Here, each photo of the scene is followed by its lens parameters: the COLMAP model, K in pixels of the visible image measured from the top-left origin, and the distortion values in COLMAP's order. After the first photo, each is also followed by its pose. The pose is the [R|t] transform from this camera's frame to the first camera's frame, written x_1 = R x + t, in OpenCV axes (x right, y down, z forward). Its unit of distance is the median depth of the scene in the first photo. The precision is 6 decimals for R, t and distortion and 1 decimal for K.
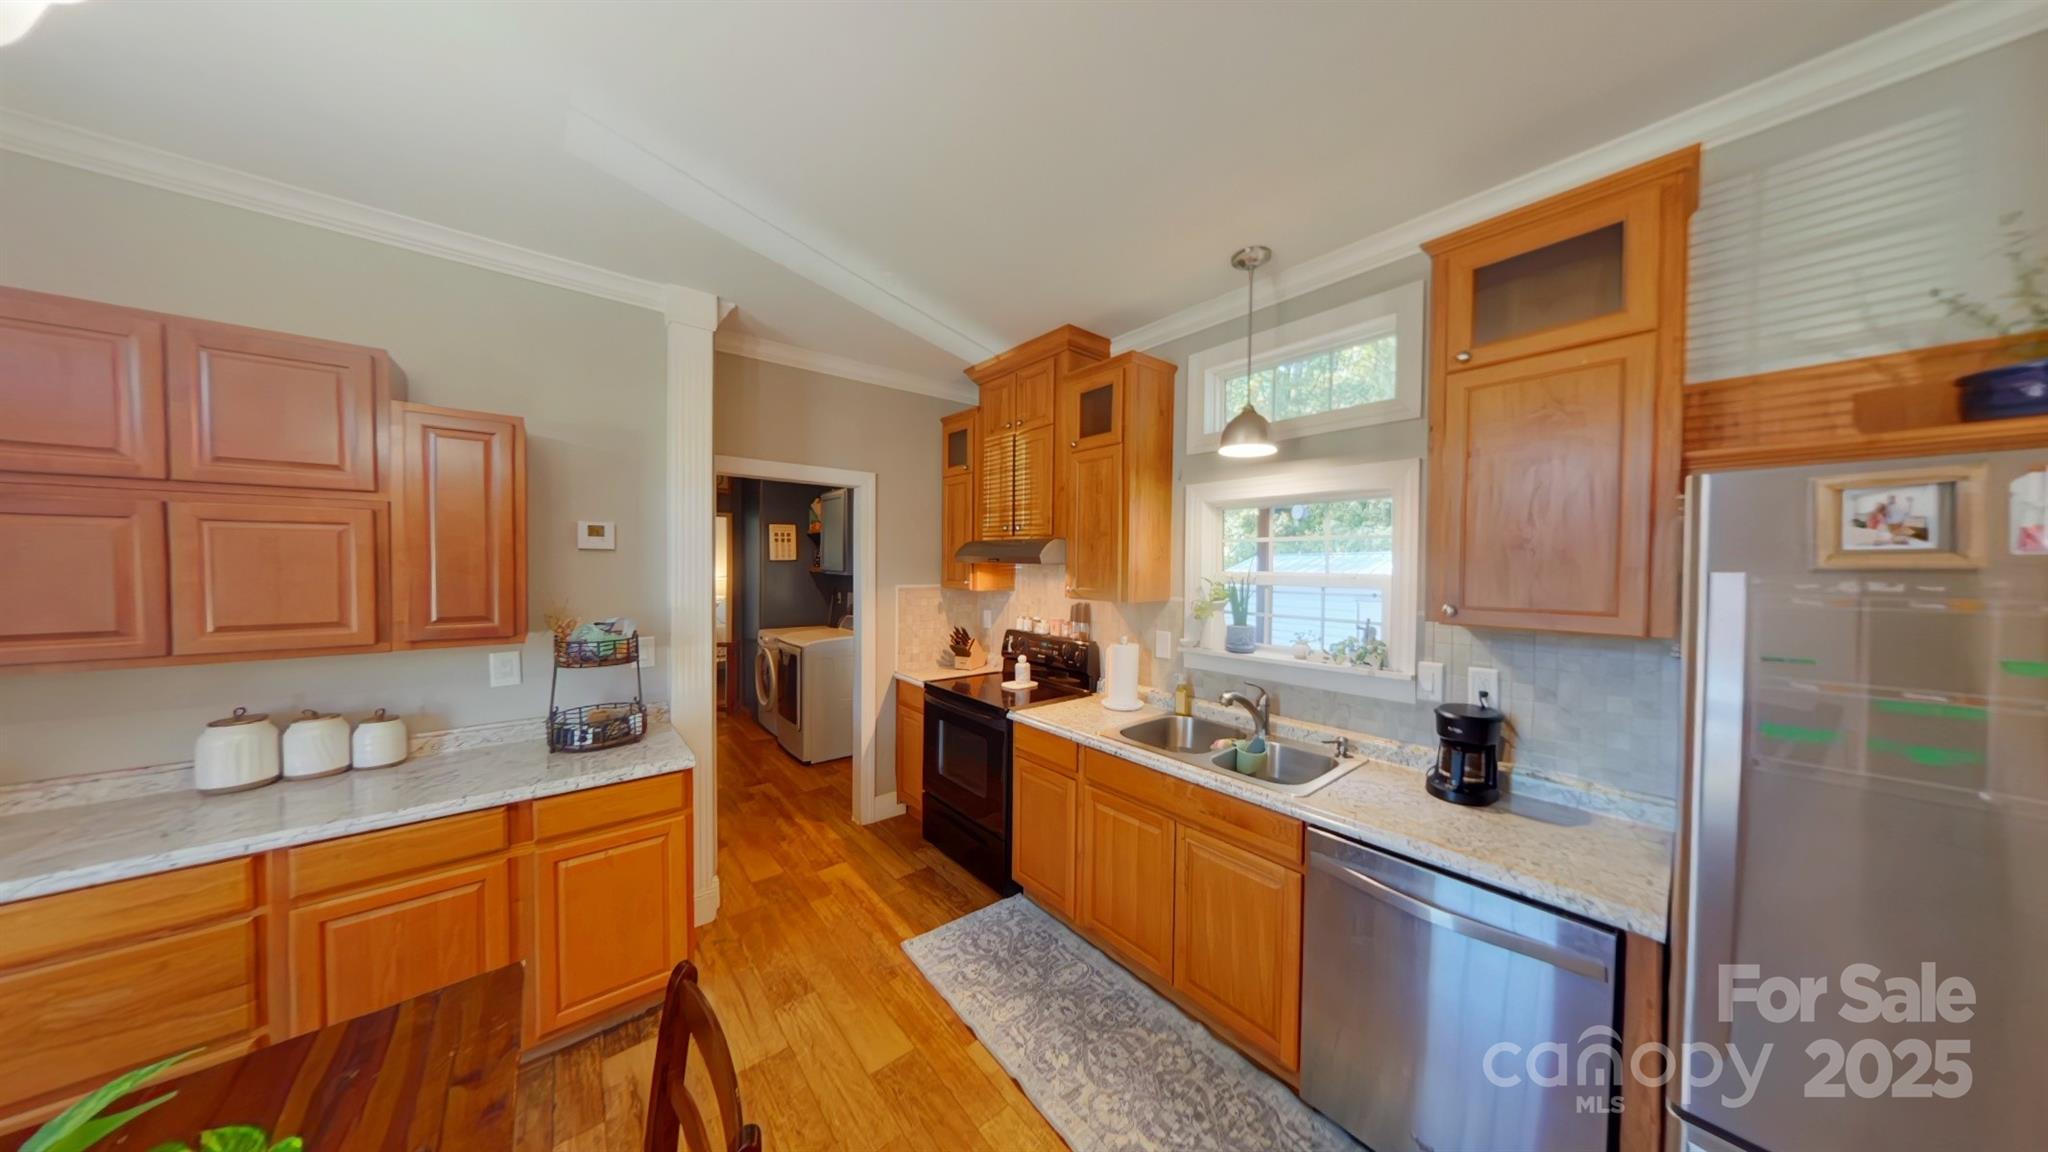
lens RADIAL K [[560.3, 0, 1012.7], [0, 560.3, 570.6], [0, 0, 1]] dist [-0.001388, -0.000152]
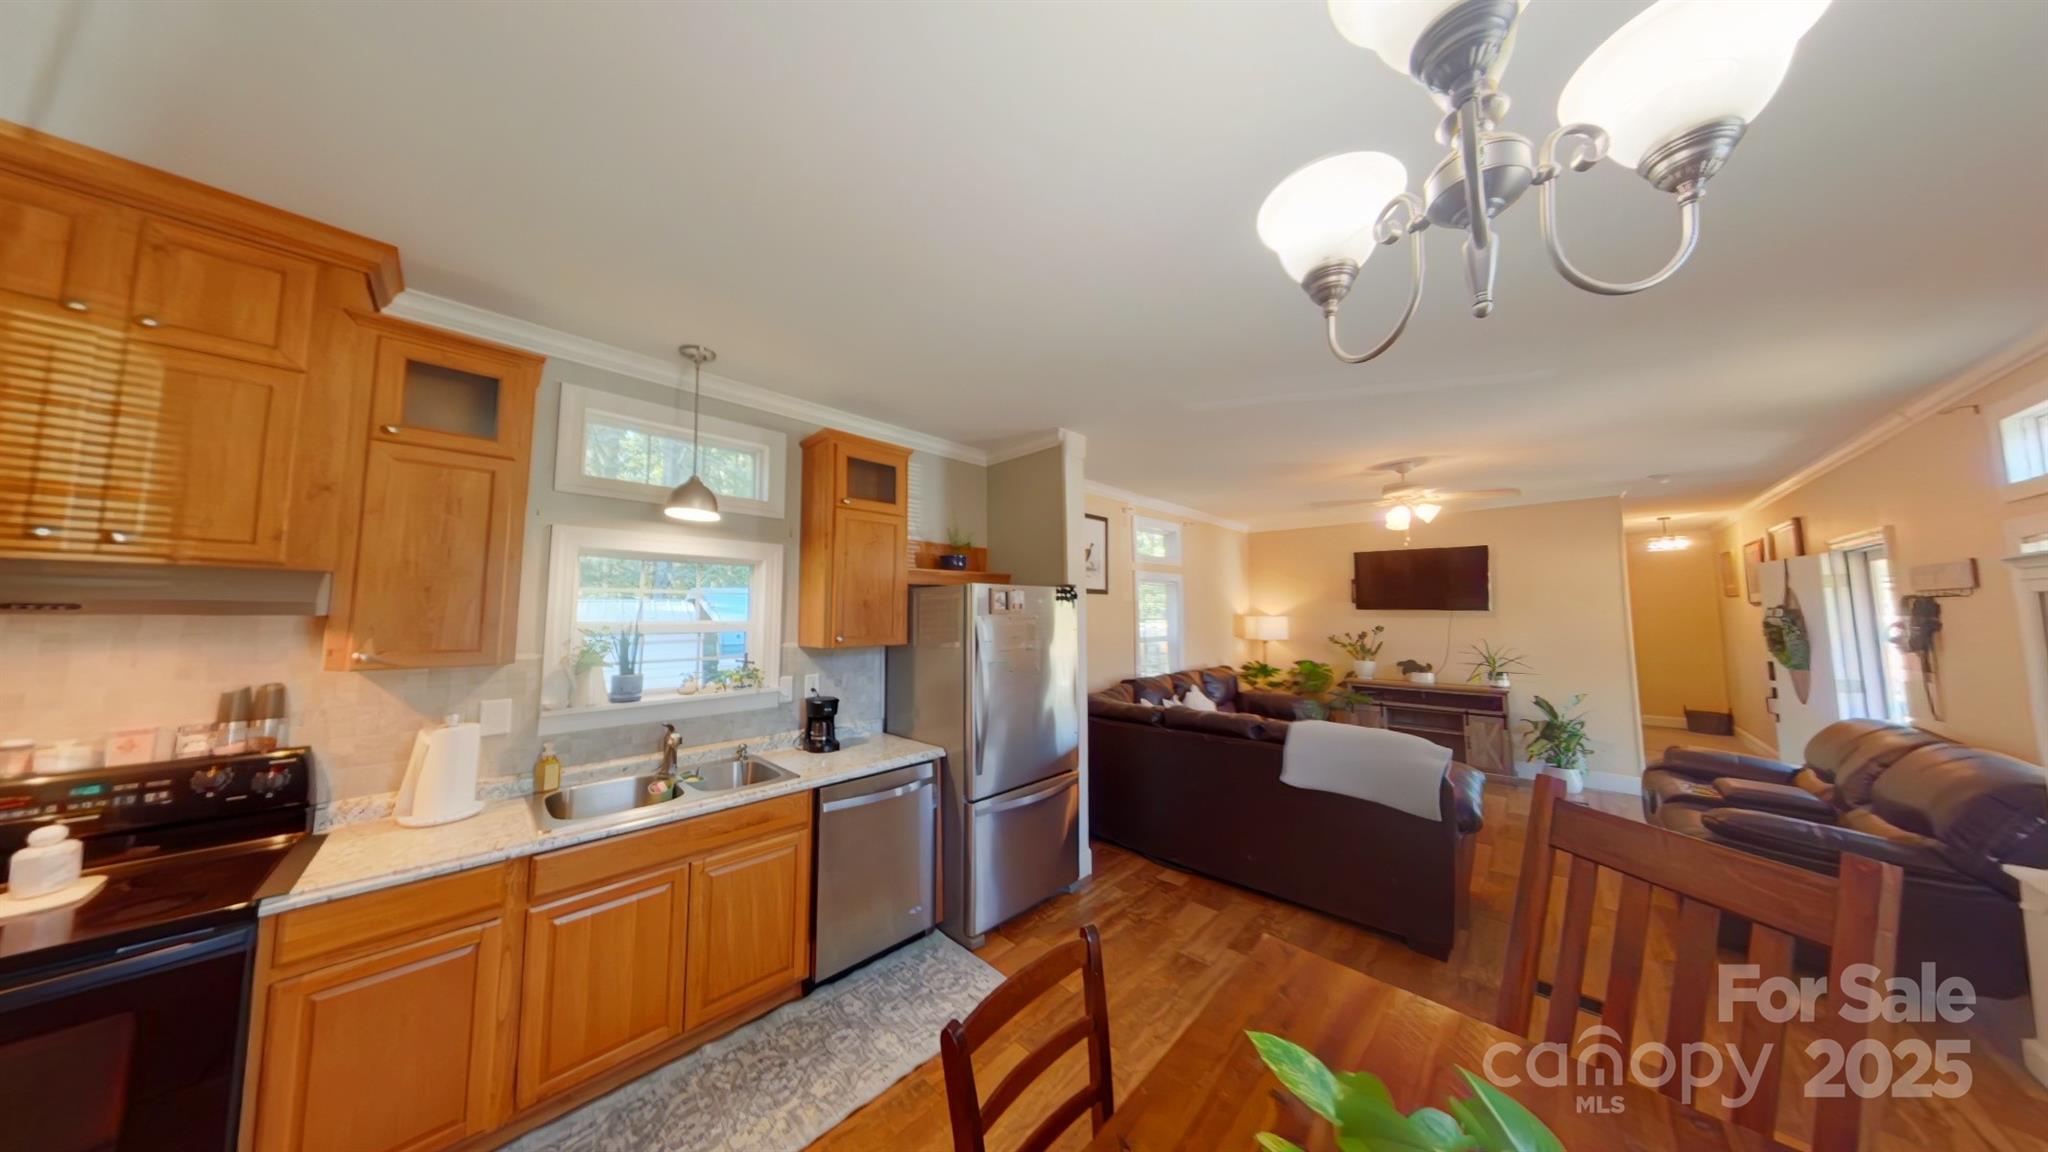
lens RADIAL K [[560.3, 0, 1011.1], [0, 560.3, 570.0], [0, 0, 1]] dist [-0.001388, -0.000152]
pose [[-0.102436, 0.076700, 0.991778, -0.879943], [0.014713, 0.997031, -0.075587, -0.005075], [-0.994631, 0.006849, -0.103260, 0.535955]]
